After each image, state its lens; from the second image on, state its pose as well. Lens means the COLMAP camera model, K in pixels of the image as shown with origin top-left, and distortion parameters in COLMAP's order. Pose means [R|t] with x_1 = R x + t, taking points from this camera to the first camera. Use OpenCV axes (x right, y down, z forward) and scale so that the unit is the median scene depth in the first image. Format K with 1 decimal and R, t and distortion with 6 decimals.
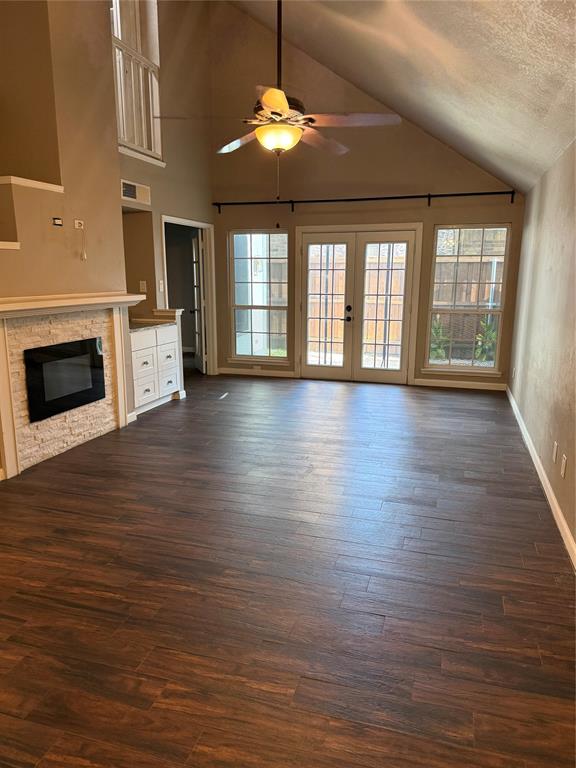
lens RADIAL K [[522.1, 0, 293.6], [0, 522.1, 385.2], [0, 0, 1]] dist [0.032694, -0.017296]
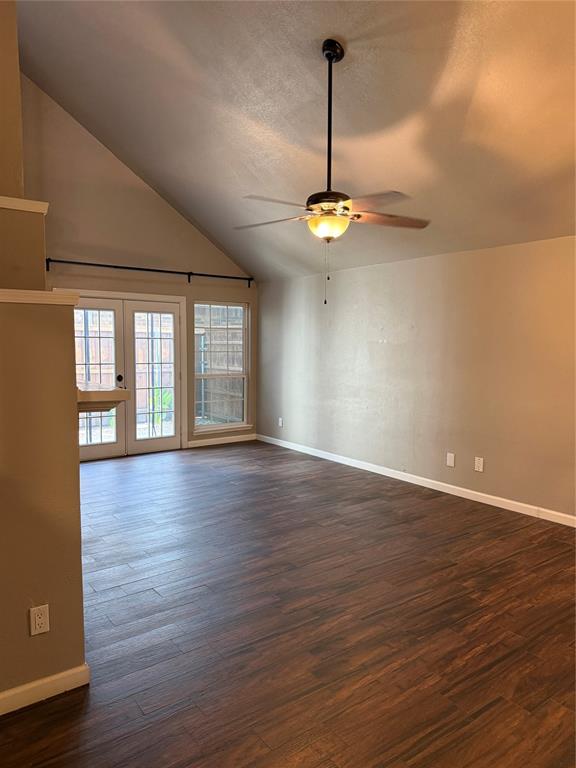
lens RADIAL K [[522.1, 0, 294.1], [0, 522.1, 379.6], [0, 0, 1]] dist [0.032694, -0.017296]
pose [[0.602957, -0.053459, 0.795981, -0.470594], [0.160606, 0.985458, -0.055476, -0.043704], [-0.781440, 0.161289, 0.602775, 0.195834]]
